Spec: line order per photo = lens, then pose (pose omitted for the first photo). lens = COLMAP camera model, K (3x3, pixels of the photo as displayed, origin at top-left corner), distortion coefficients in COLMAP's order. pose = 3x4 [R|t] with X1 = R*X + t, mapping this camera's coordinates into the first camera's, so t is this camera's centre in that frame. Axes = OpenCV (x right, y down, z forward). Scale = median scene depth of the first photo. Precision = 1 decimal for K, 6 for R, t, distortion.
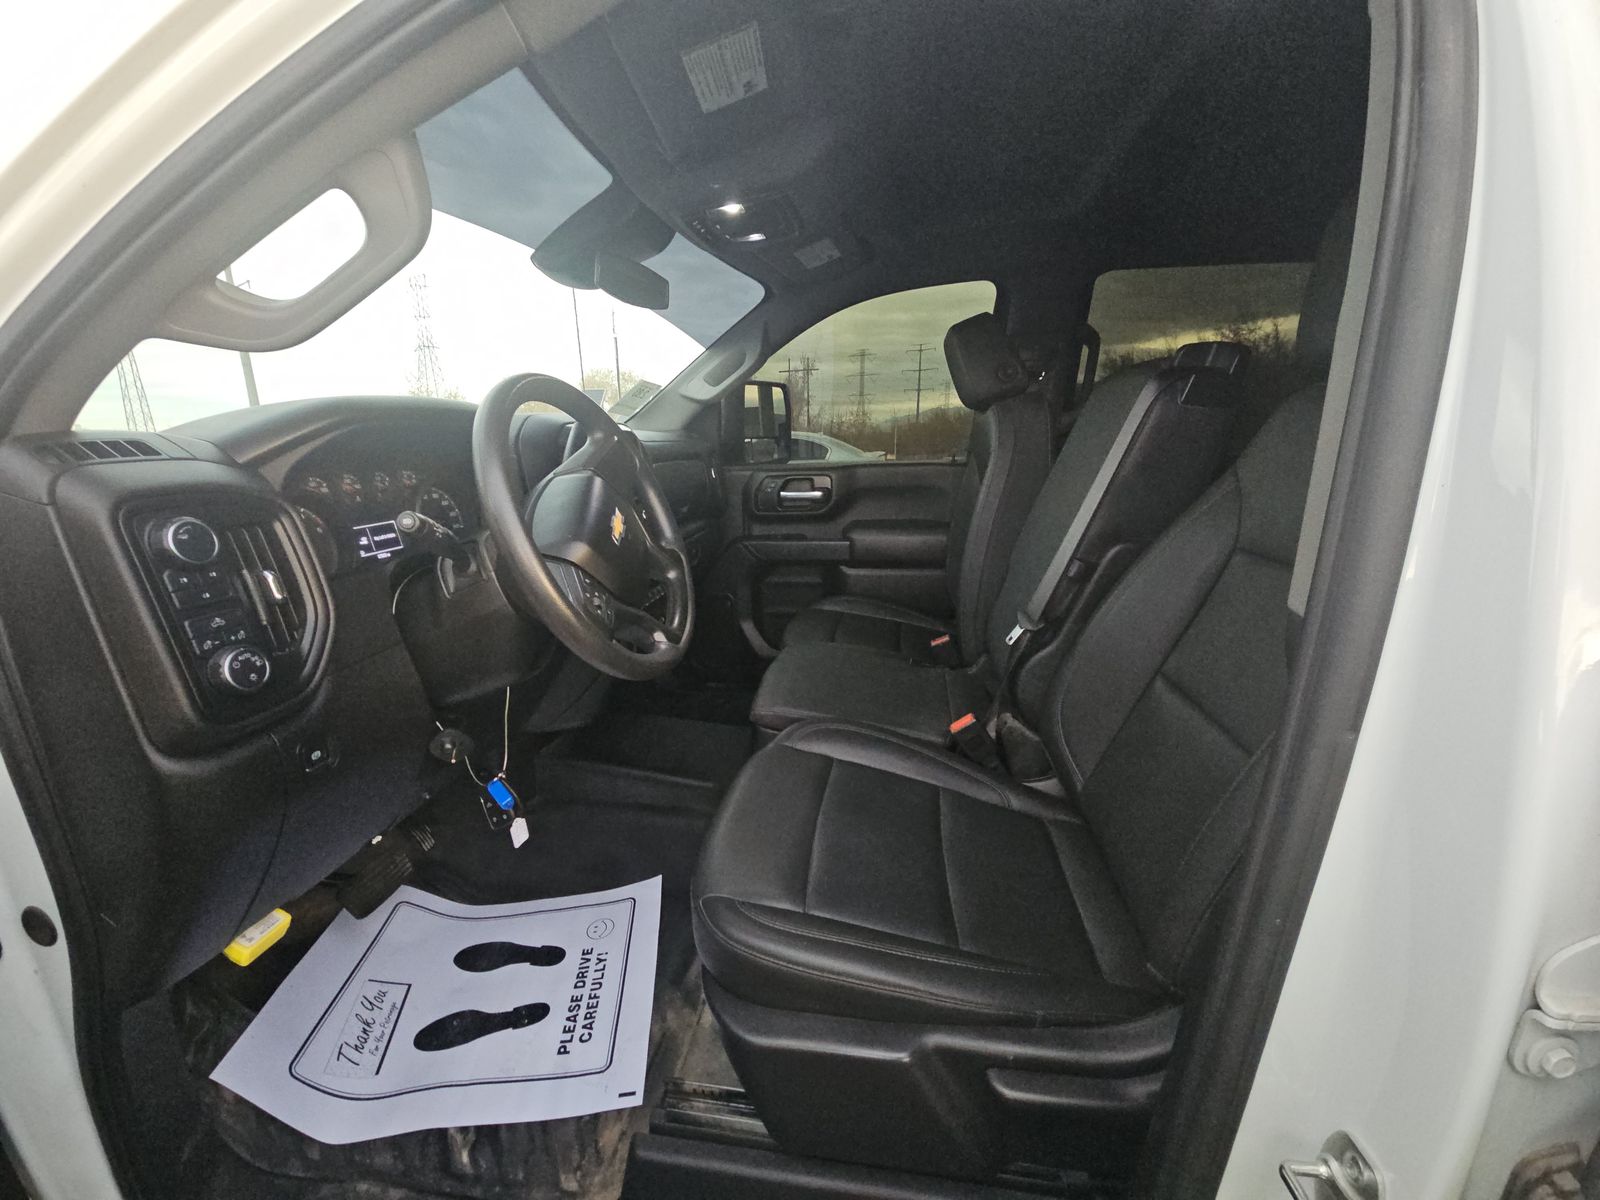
lens RADIAL K [[647.9, 0, 794.5], [0, 647.9, 595.3], [0, 0, 1]] dist [-0.009806, -0.001355]
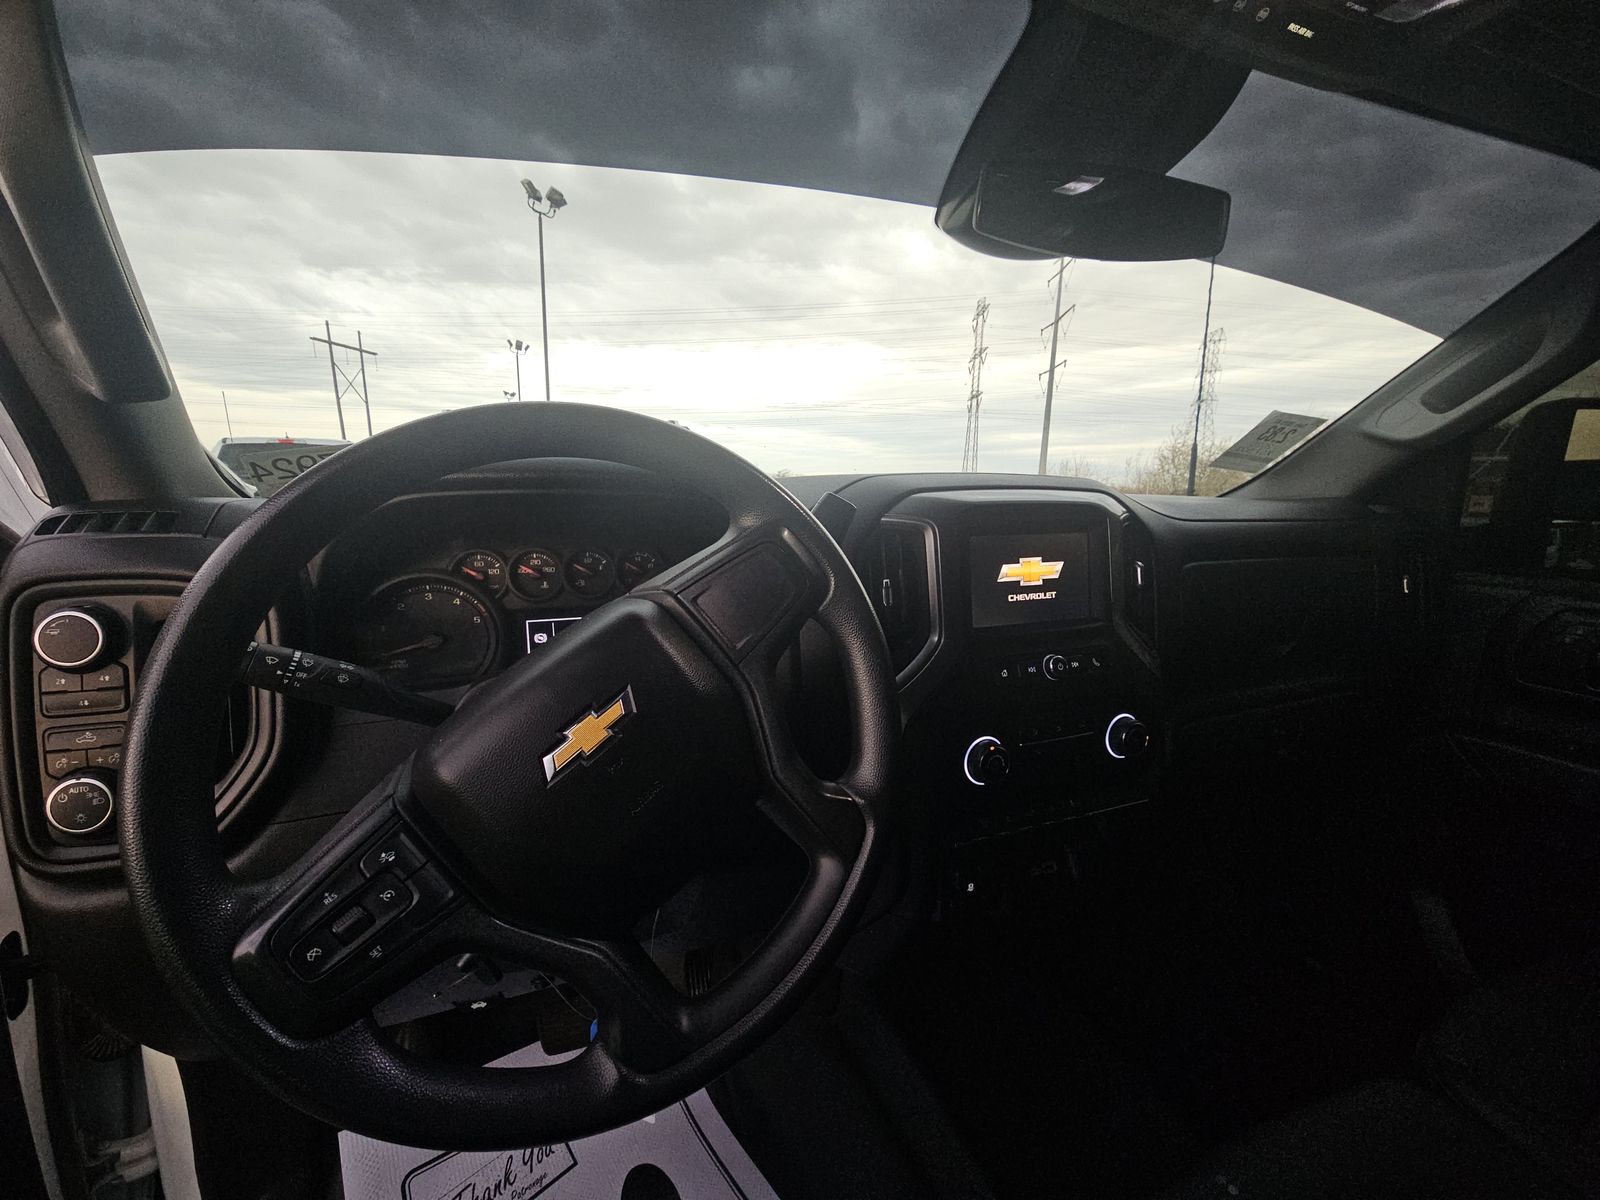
lens RADIAL K [[647.9, 0, 802.5], [0, 647.9, 604.6], [0, 0, 1]] dist [-0.009806, -0.001355]
pose [[0.511101, 0.167250, -0.843091, 0.090904], [-0.221224, 0.973437, 0.058996, -0.152682], [0.830563, 0.156359, 0.534525, 0.532321]]
